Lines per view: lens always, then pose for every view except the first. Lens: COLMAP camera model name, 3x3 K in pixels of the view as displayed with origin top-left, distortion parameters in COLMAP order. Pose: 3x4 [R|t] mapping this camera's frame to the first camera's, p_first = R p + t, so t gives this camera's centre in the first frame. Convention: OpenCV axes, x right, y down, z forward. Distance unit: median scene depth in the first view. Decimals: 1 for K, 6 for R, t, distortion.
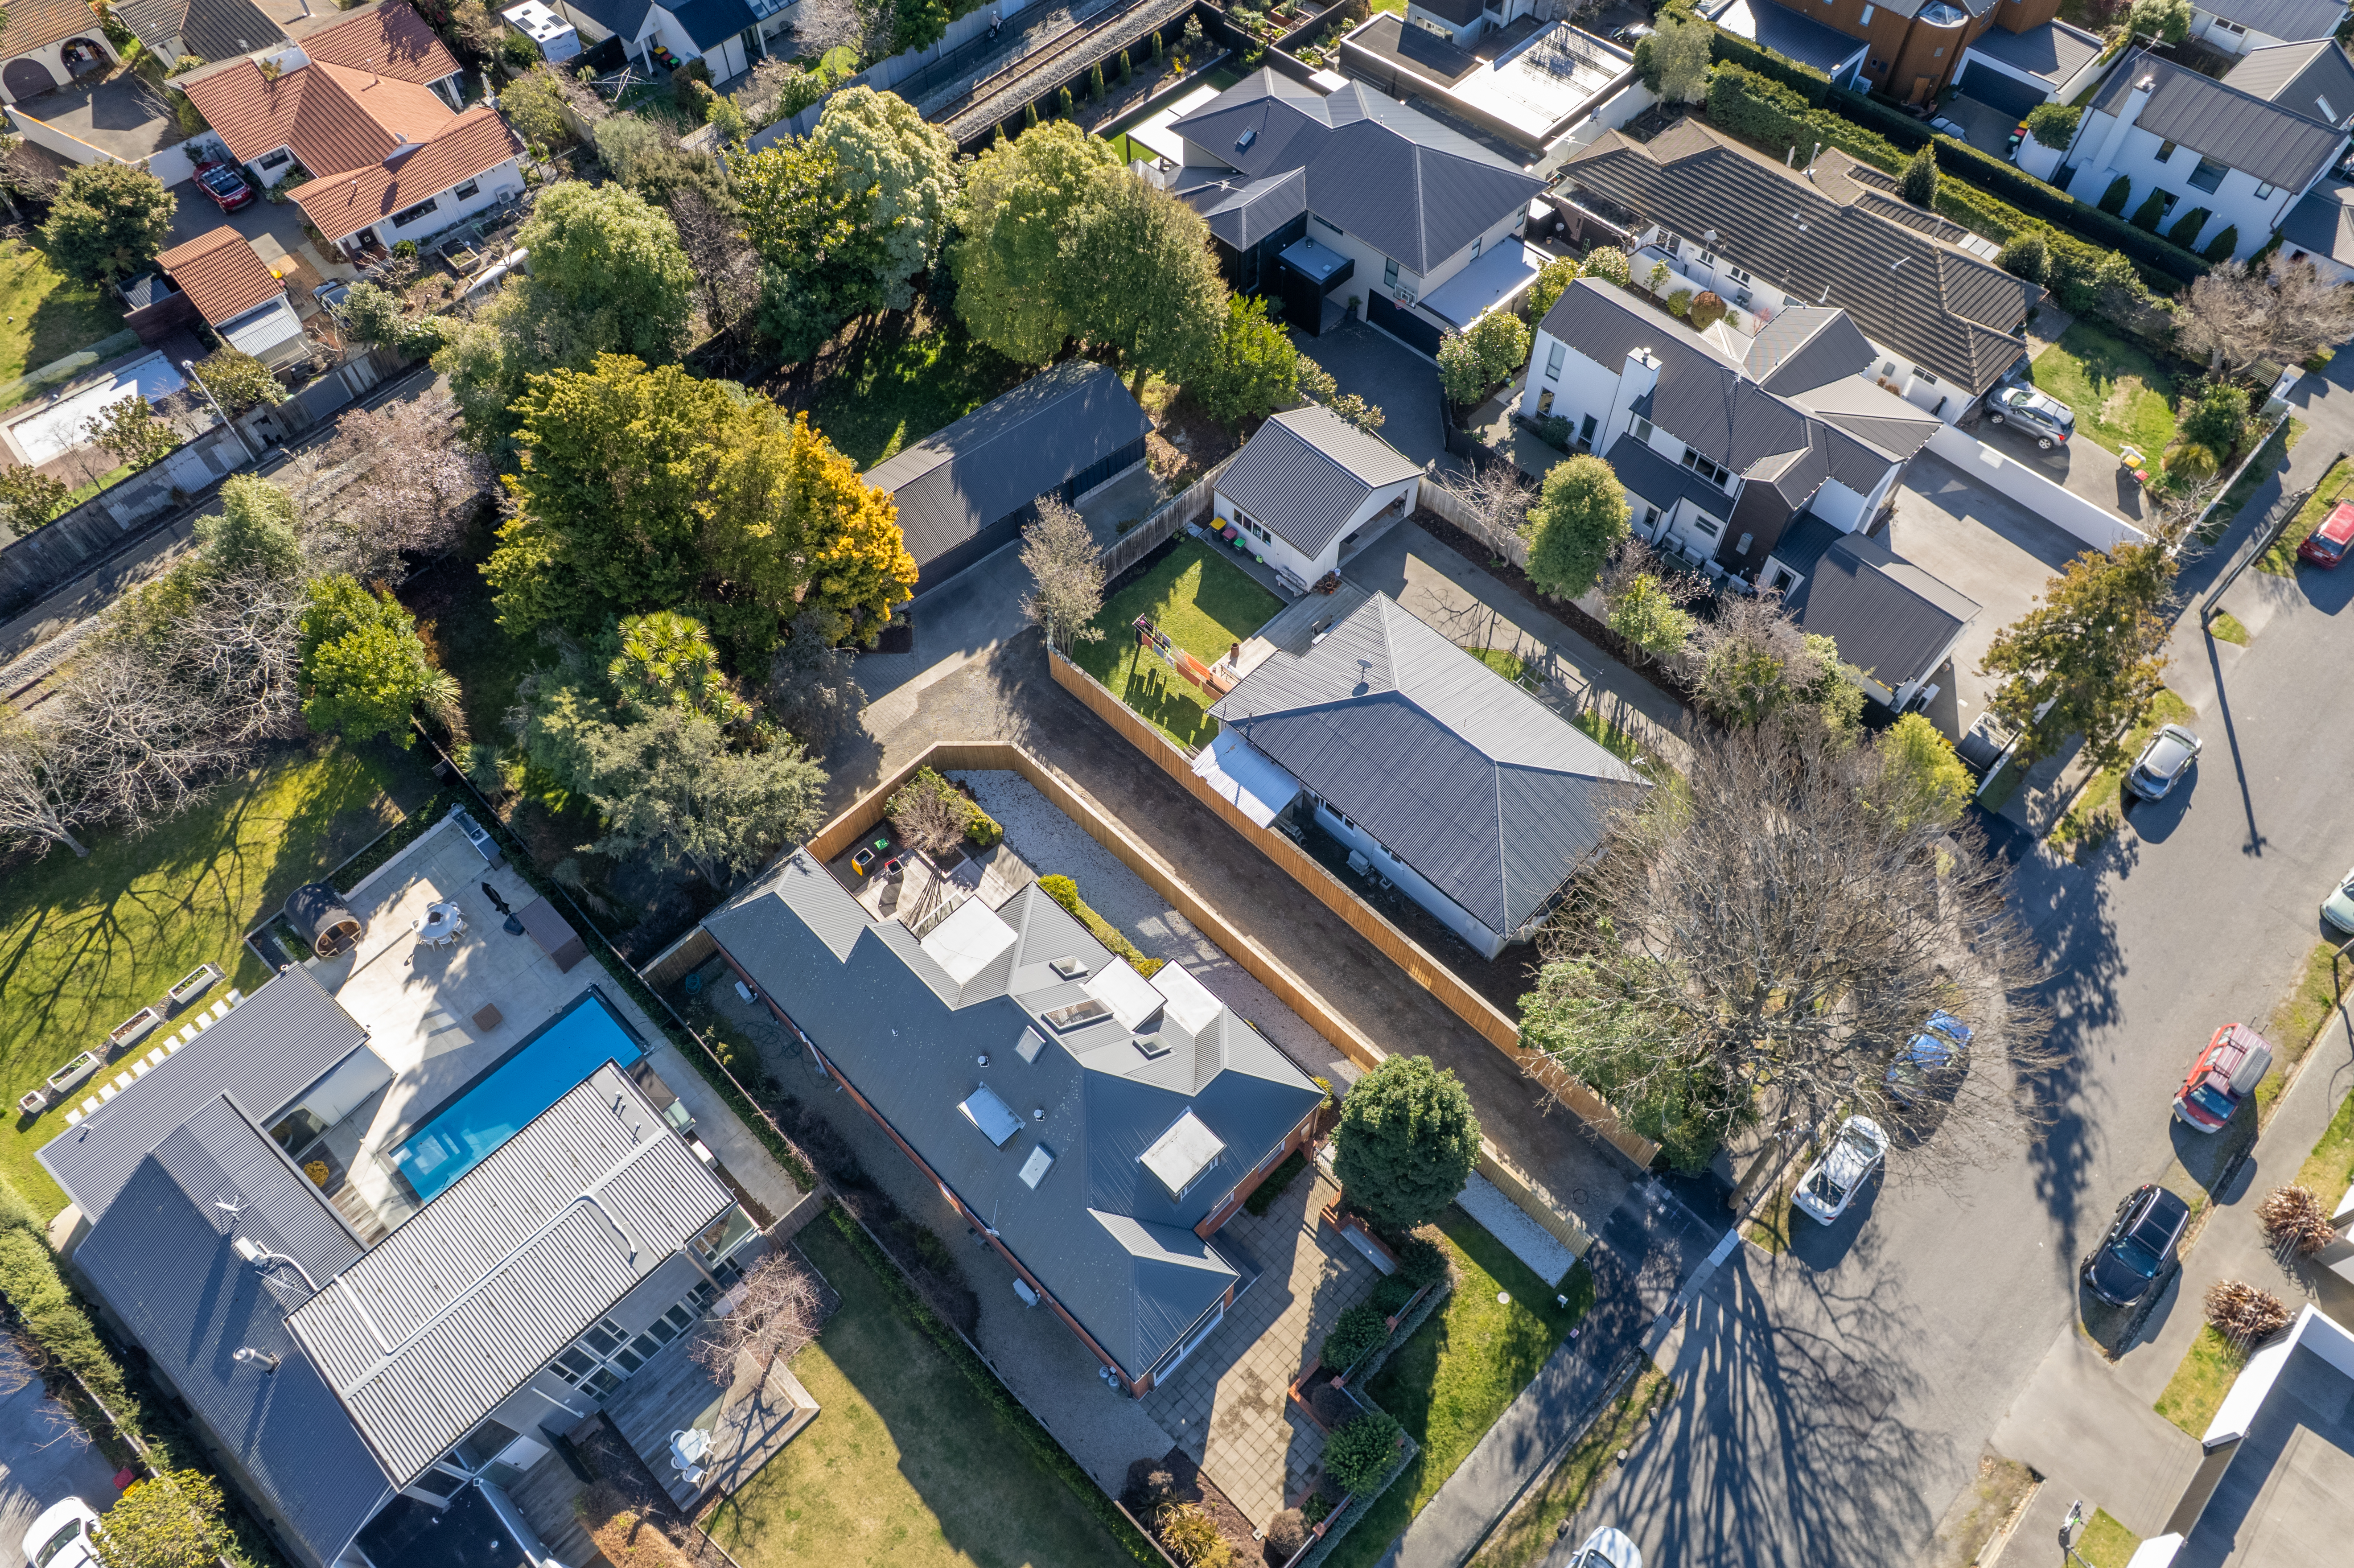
lens RADIAL K [[1461.2, 0, 1177.0], [0, 1461.2, 784.0], [0, 0, 1]] dist [-0.048702, 0.001336]
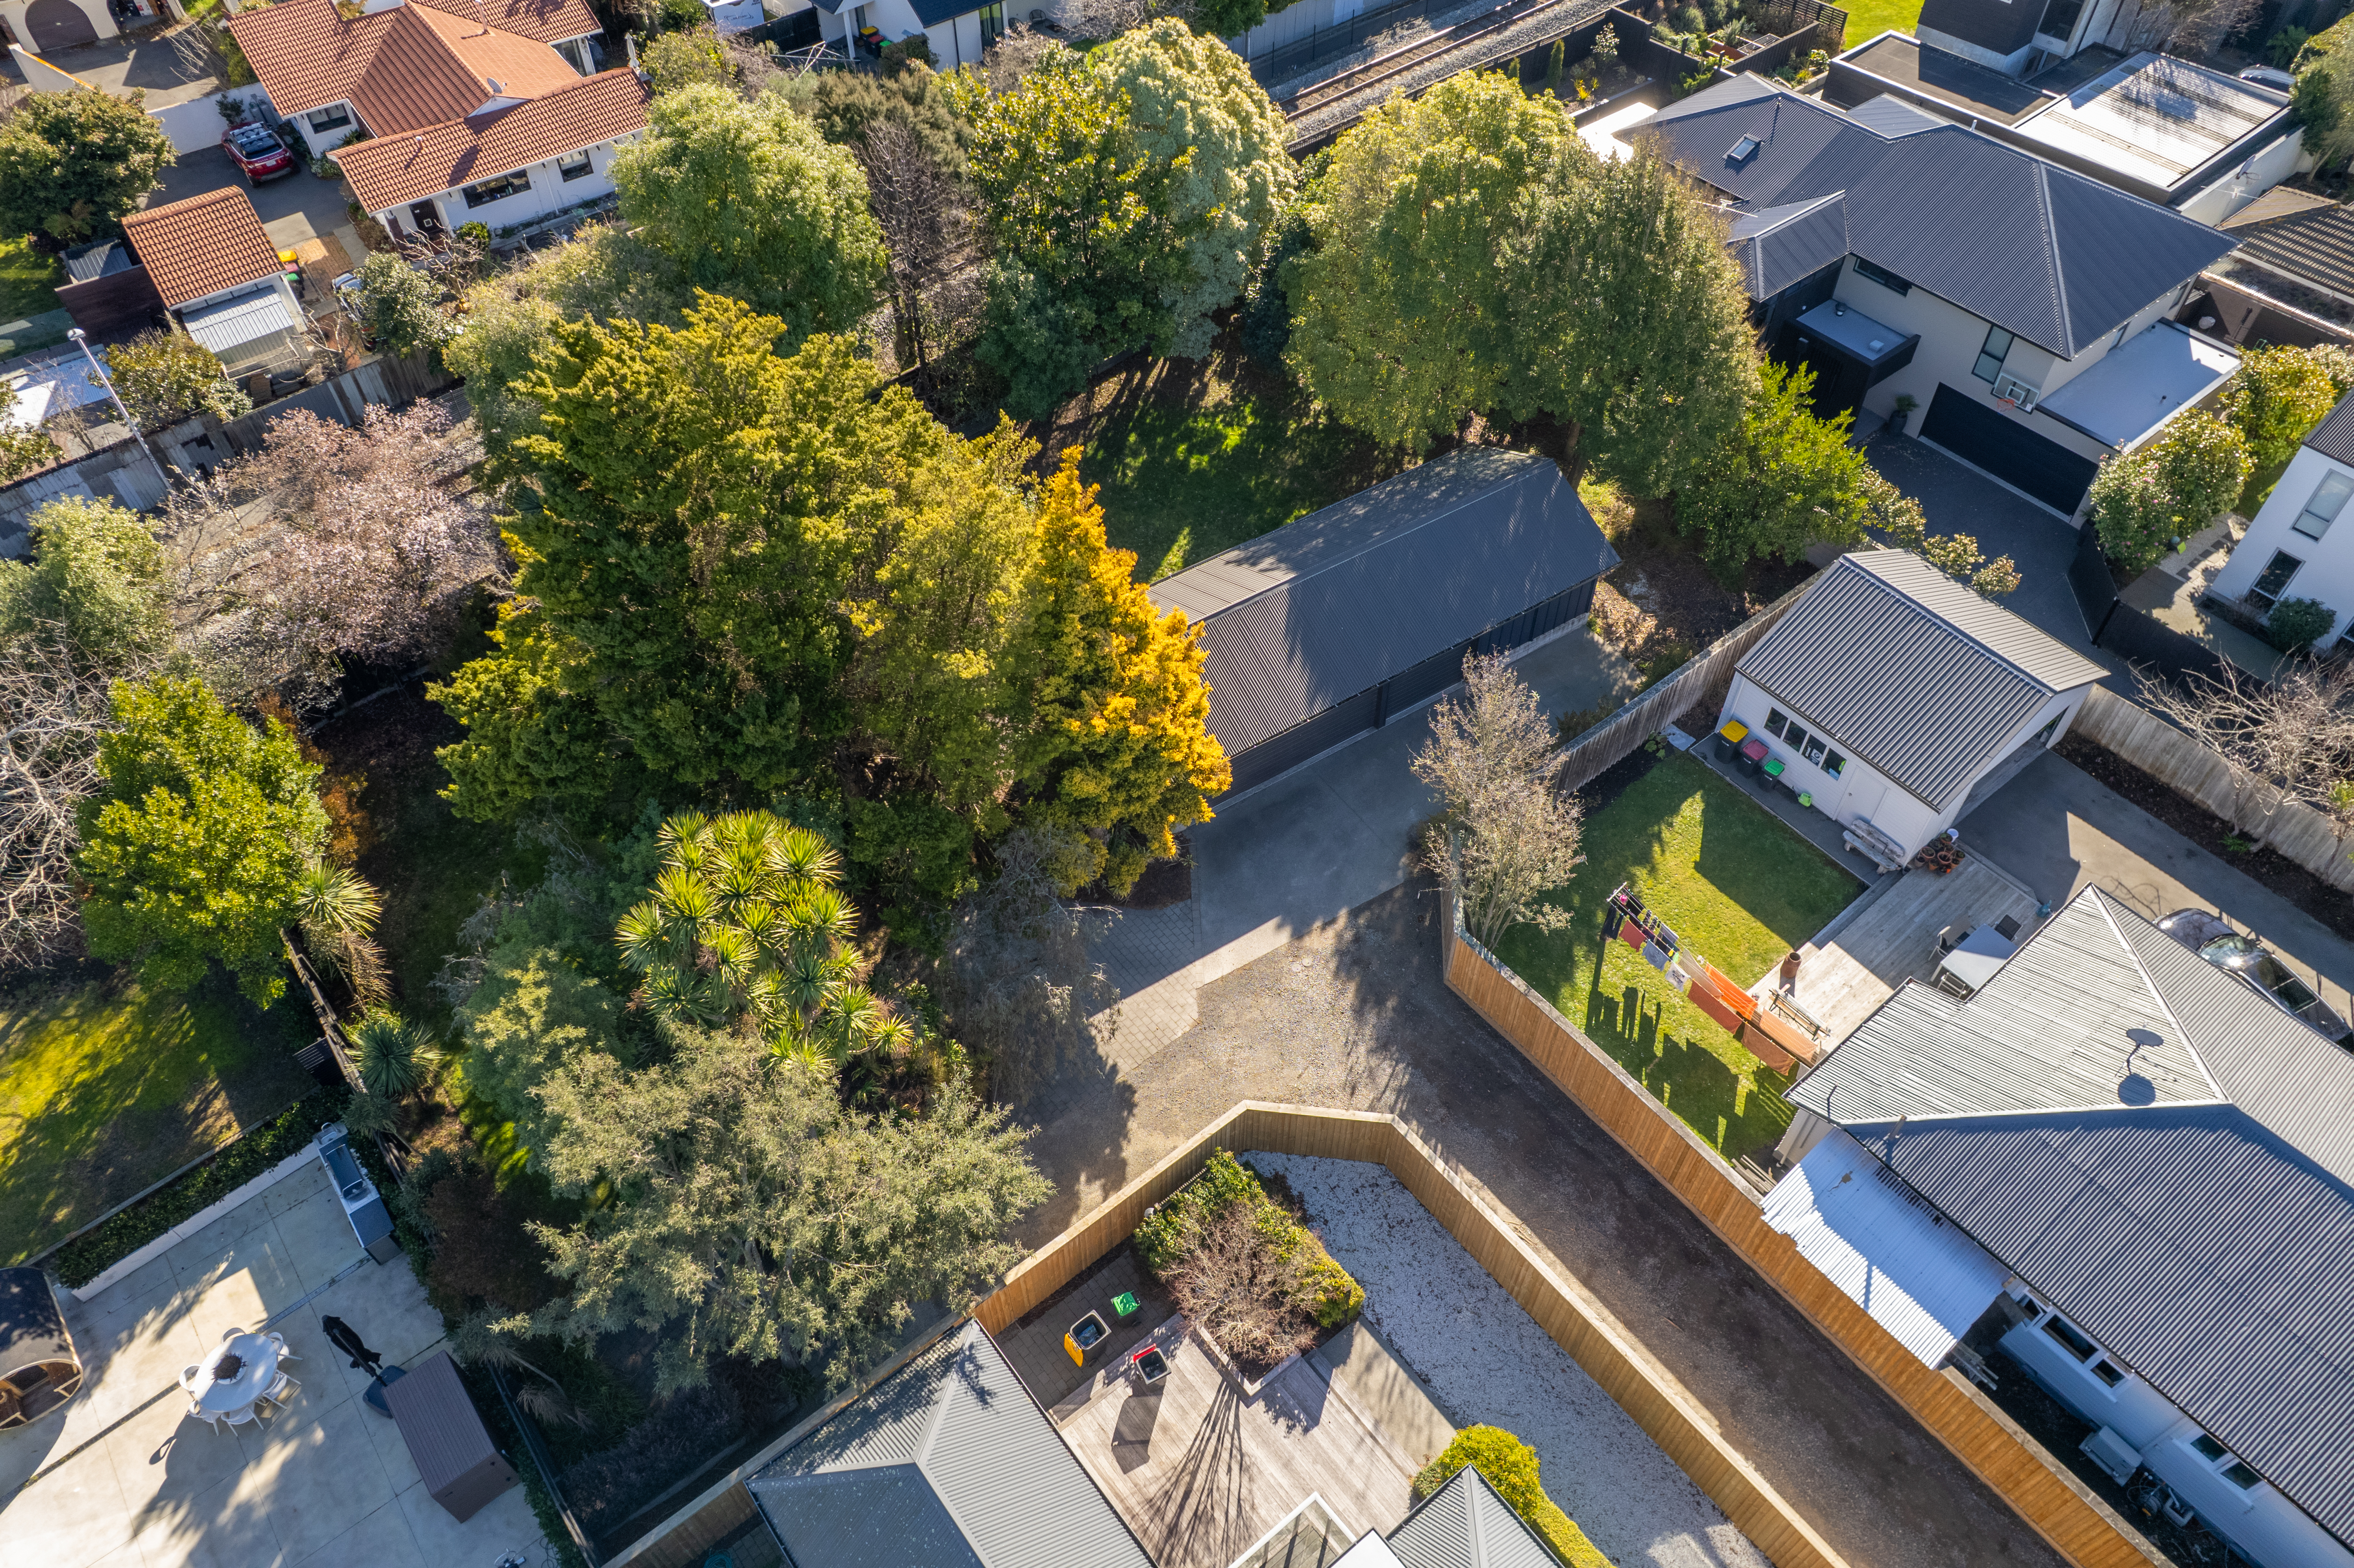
lens RADIAL K [[1517.5, 0, 1177.0], [0, 1517.5, 784.0], [0, 0, 1]] dist [-0.042507, 0.001704]
pose [[0.992380, 0.087847, -0.086396, -0.144131], [-0.098881, 0.986163, -0.133062, -0.062281], [0.073512, 0.140591, 0.987335, 0.429578]]
